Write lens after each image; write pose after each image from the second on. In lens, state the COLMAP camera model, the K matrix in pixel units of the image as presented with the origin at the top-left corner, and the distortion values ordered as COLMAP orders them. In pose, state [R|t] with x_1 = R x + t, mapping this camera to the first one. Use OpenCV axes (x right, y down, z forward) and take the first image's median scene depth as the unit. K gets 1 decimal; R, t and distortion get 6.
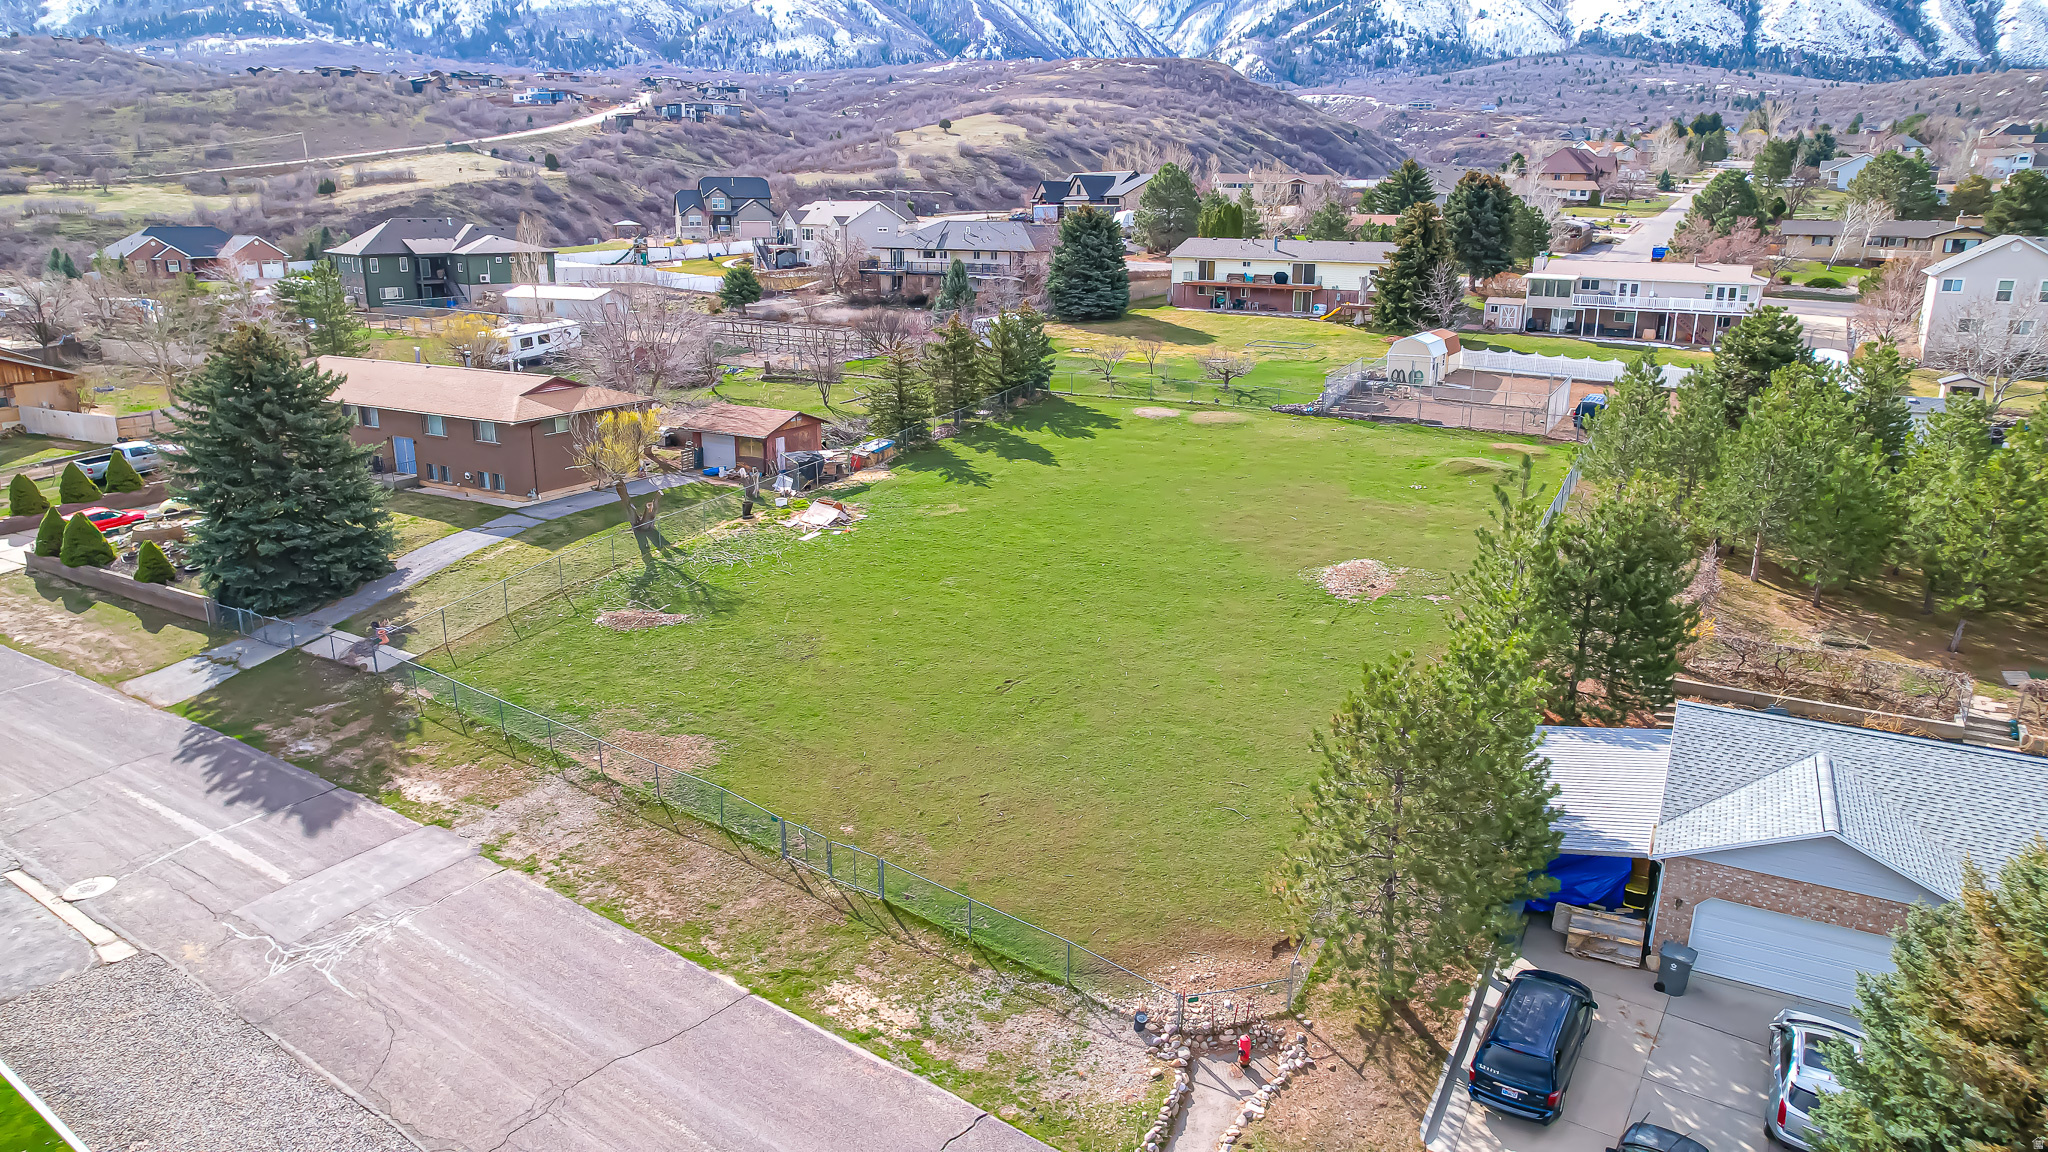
lens RADIAL K [[1314.1, 0, 1026.7], [0, 1314.1, 575.8], [0, 0, 1]] dist [-0.084270, 0.075984]
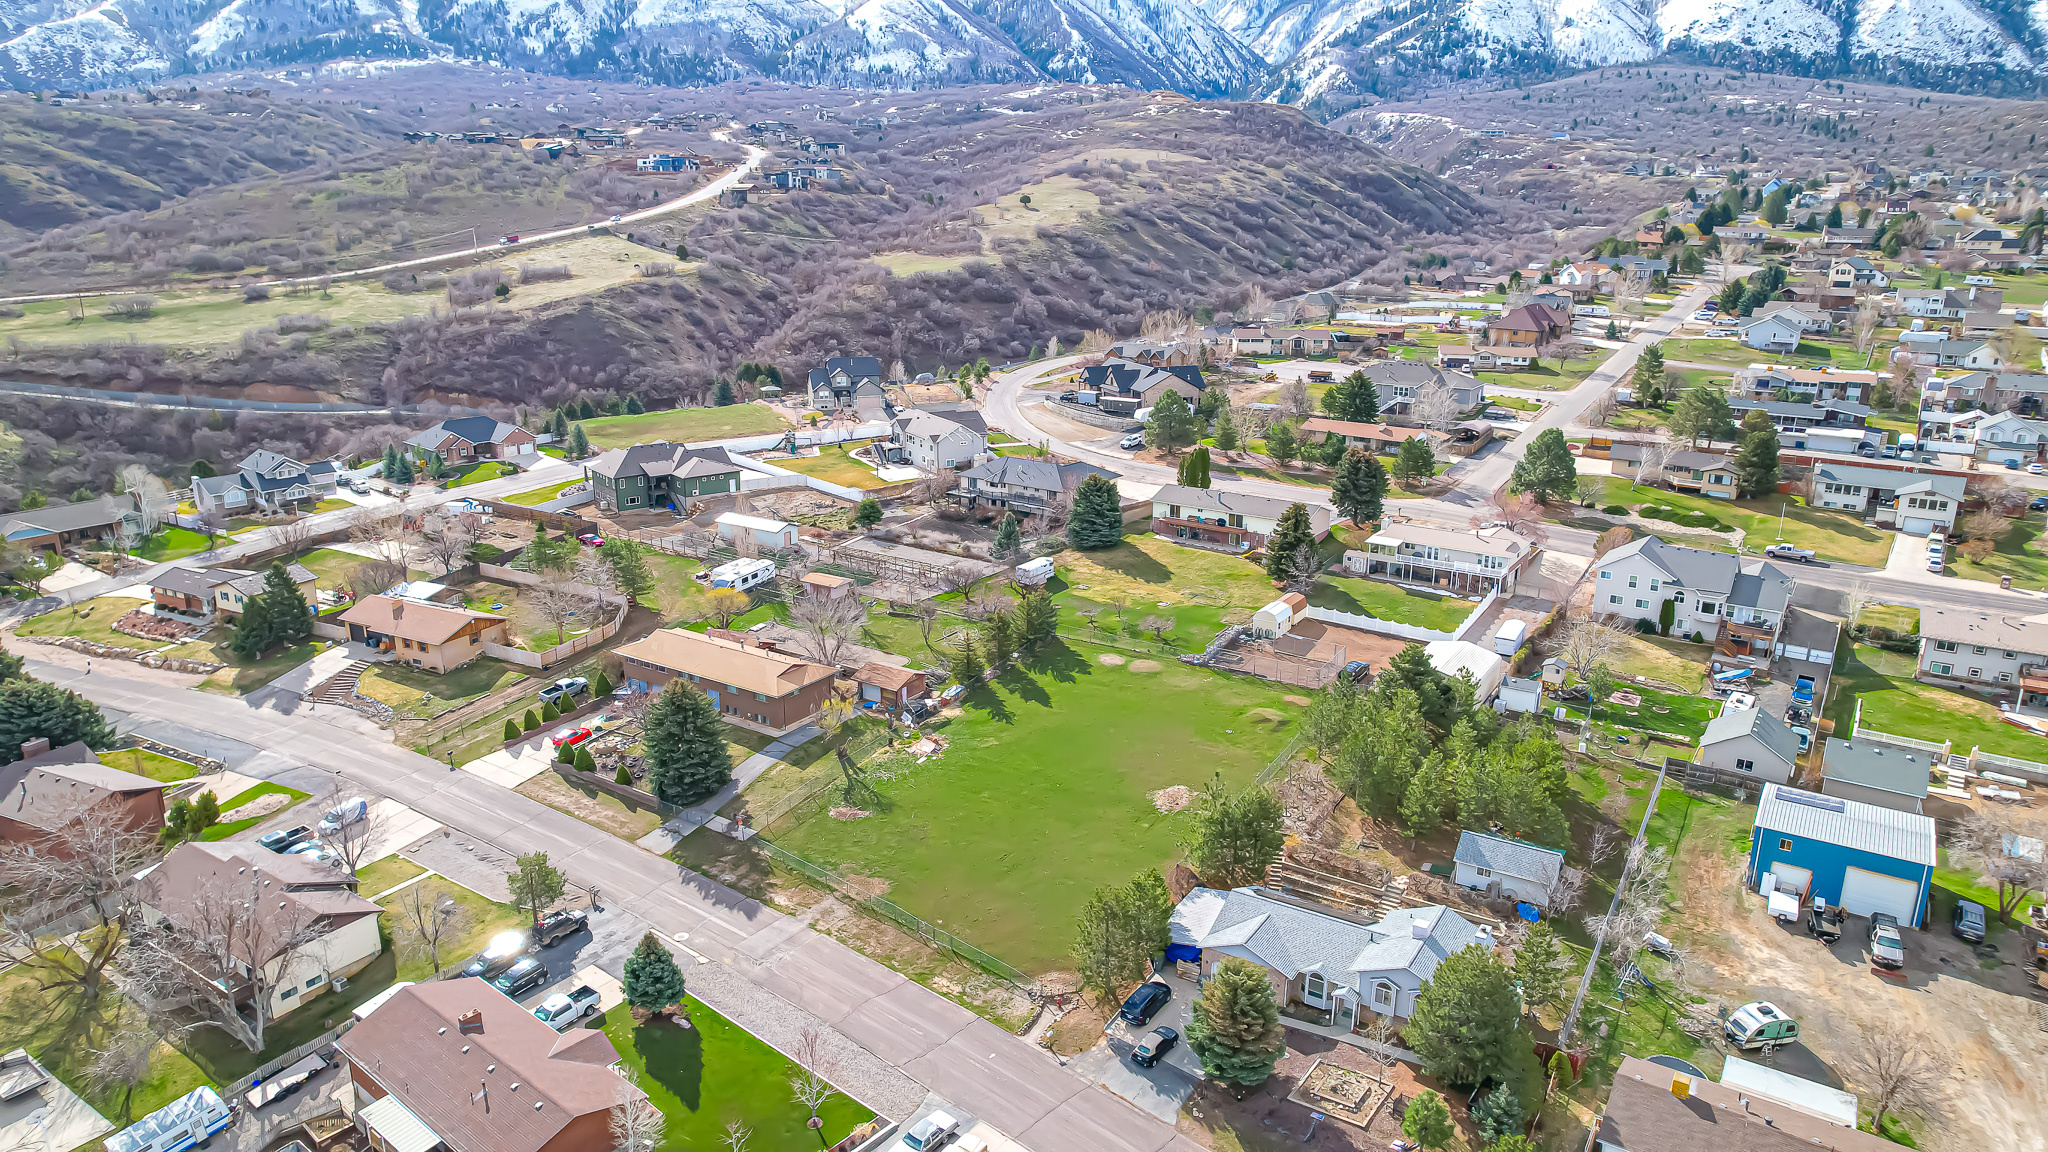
lens RADIAL K [[1310.8, 0, 1026.4], [0, 1310.8, 576.5], [0, 0, 1]] dist [-0.078362, 0.069676]
pose [[0.997883, 0.014852, -0.063314, 0.019084], [-0.014336, 0.999860, 0.008594, -0.051272], [0.063433, -0.007668, 0.997957, -0.158292]]
